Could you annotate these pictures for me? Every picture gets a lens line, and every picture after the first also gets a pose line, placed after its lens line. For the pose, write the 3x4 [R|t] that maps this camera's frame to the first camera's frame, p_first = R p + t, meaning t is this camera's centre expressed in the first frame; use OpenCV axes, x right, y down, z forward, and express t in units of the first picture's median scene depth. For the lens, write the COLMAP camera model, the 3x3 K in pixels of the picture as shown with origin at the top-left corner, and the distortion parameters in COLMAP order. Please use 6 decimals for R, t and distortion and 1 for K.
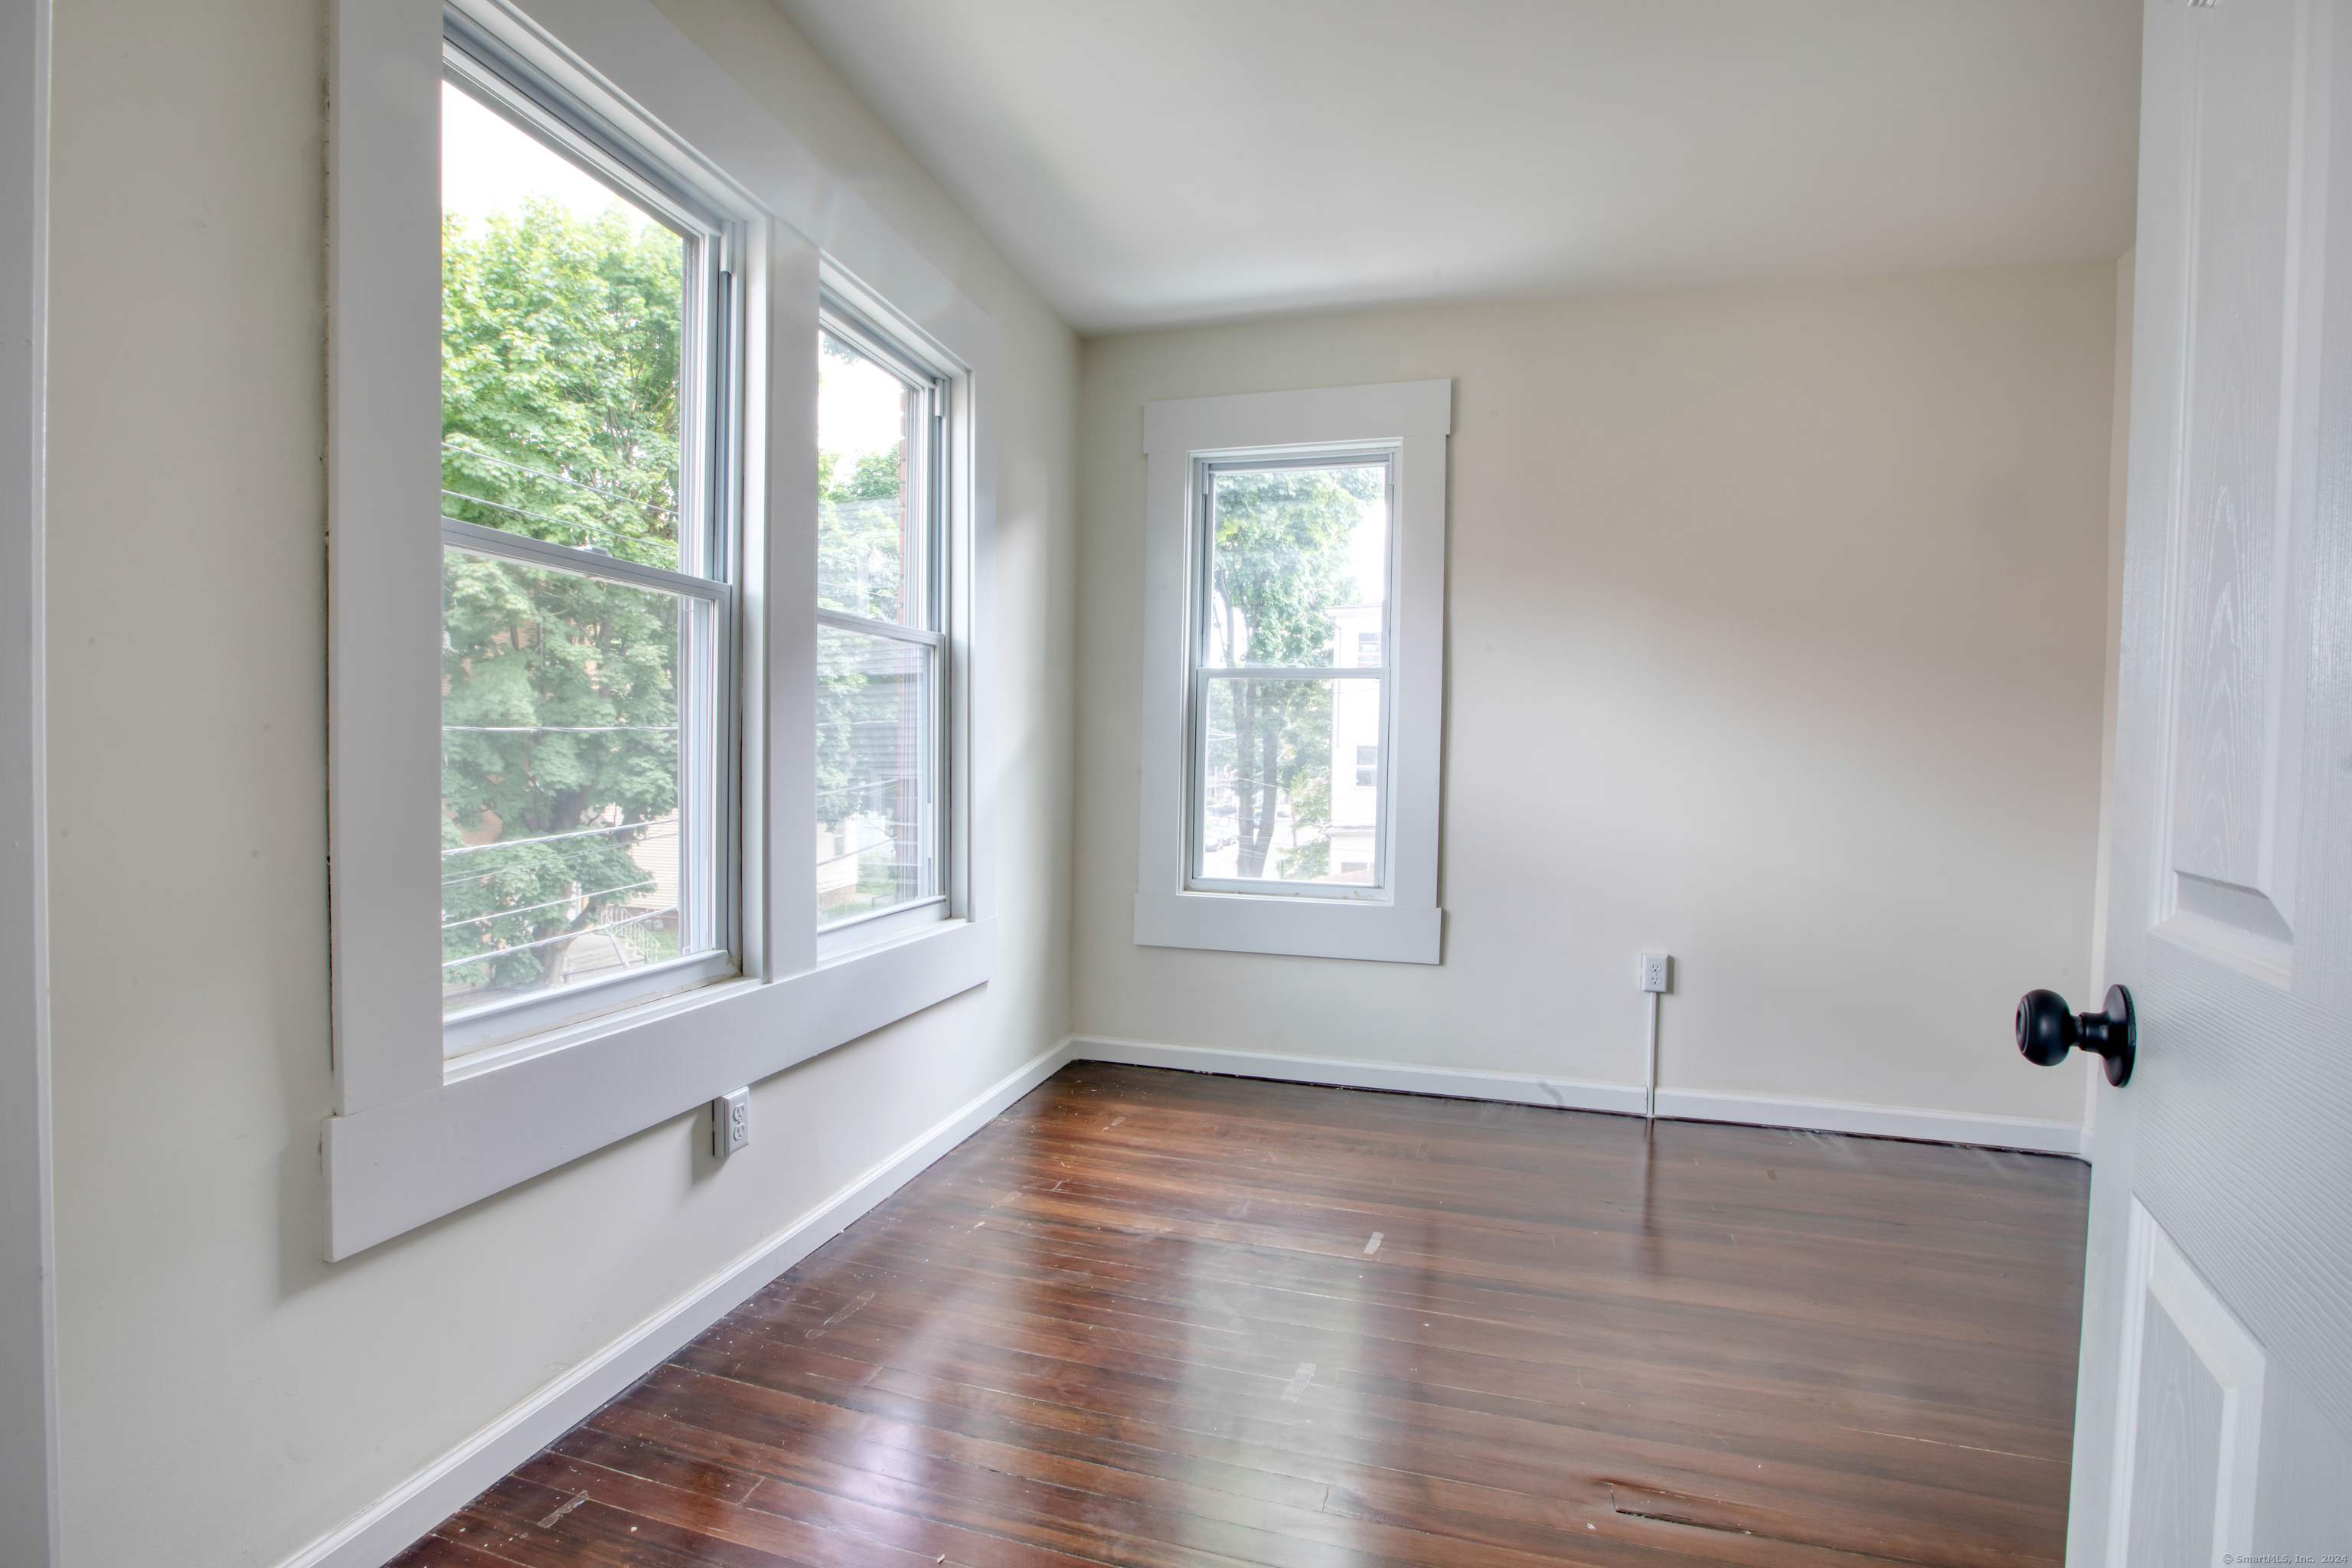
lens RADIAL K [[1100.4, 0, 1184.8], [0, 1100.4, 738.8], [0, 0, 1]] dist [-0.117406, 0.125238]
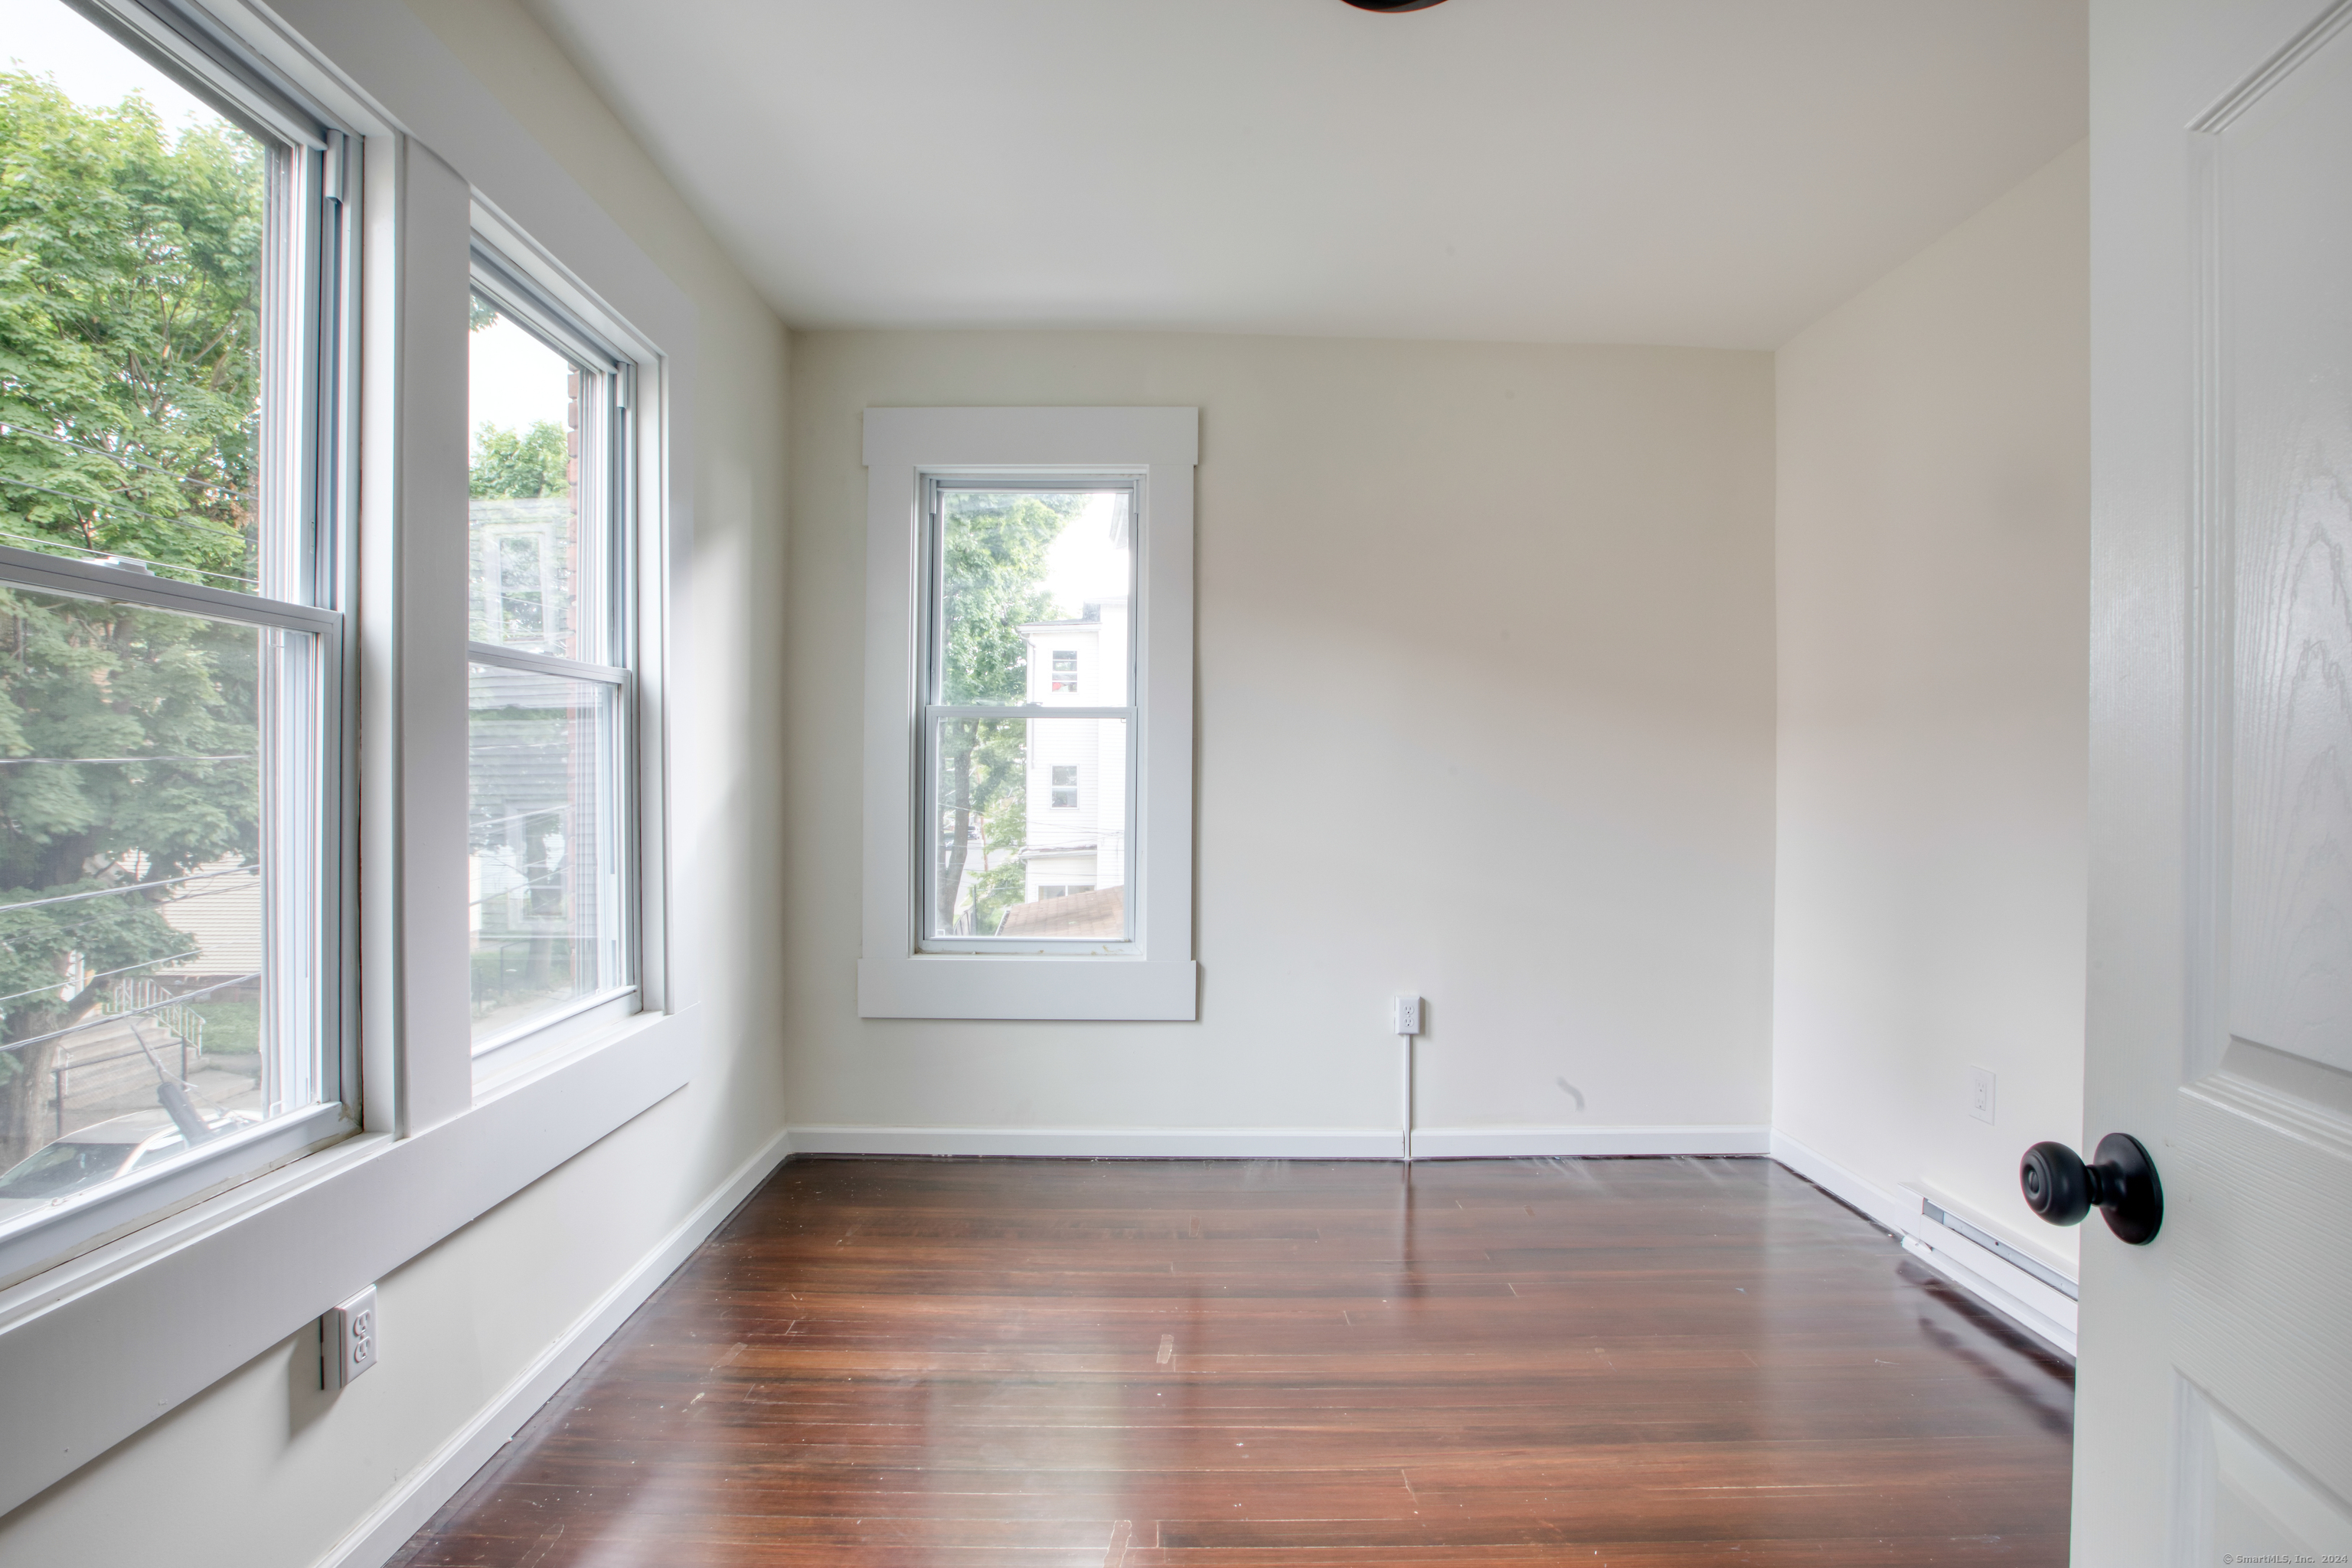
lens RADIAL K [[1082.4, 0, 1173.1], [0, 1082.4, 725.0], [0, 0, 1]] dist [-0.060284, 0.020349]
pose [[0.955529, -0.003428, 0.294876, -0.058079], [0.007889, 0.999872, -0.013941, -0.035065], [-0.294790, 0.015647, 0.955434, 0.090155]]
